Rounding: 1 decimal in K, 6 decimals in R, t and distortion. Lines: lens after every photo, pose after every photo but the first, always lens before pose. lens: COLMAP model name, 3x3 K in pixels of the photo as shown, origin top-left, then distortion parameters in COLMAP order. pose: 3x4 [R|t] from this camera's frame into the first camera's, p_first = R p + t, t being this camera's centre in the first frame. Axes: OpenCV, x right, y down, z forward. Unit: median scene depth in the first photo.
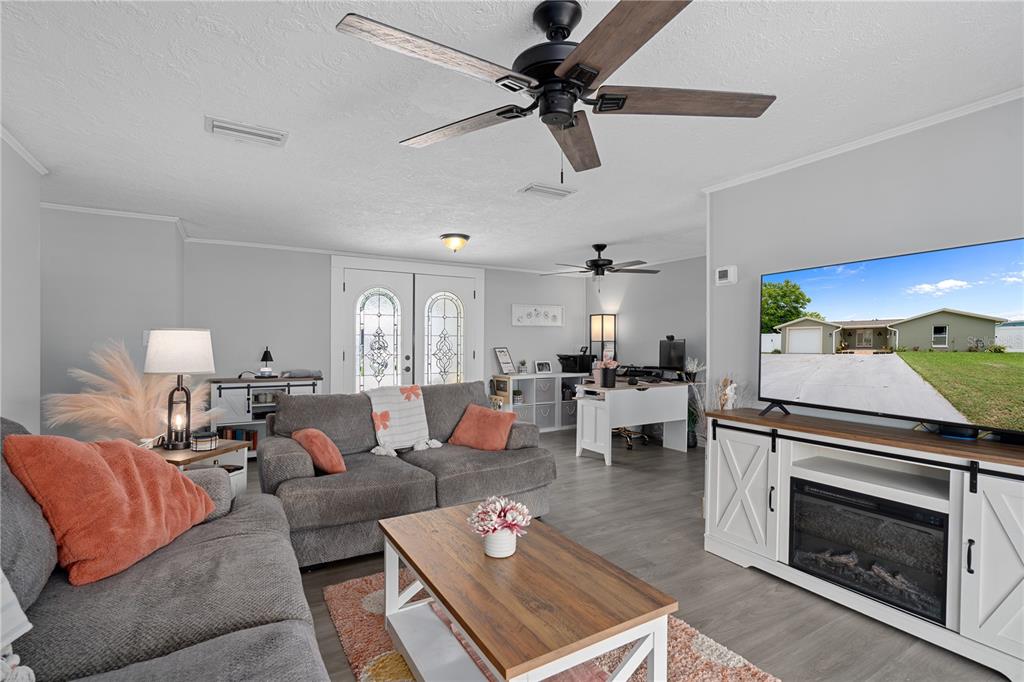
lens RADIAL K [[475.7, 0, 508.7], [0, 475.7, 355.4], [0, 0, 1]] dist [0.000750, -0.000168]
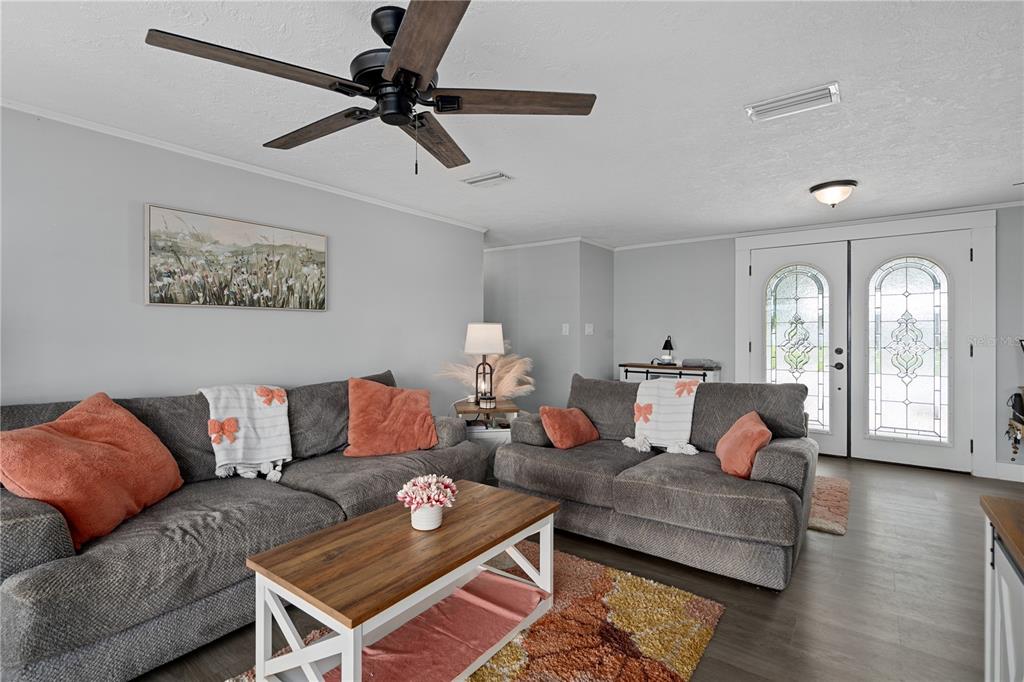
lens RADIAL K [[480.9, 0, 510.2], [0, 480.9, 335.3], [0, 0, 1]] dist [-0.001688, -0.000218]
pose [[0.386819, 0.000839, -0.922155, 0.374796], [-0.020678, 0.999756, -0.007765, -0.004711], [0.921924, 0.022072, 0.386742, 0.263228]]
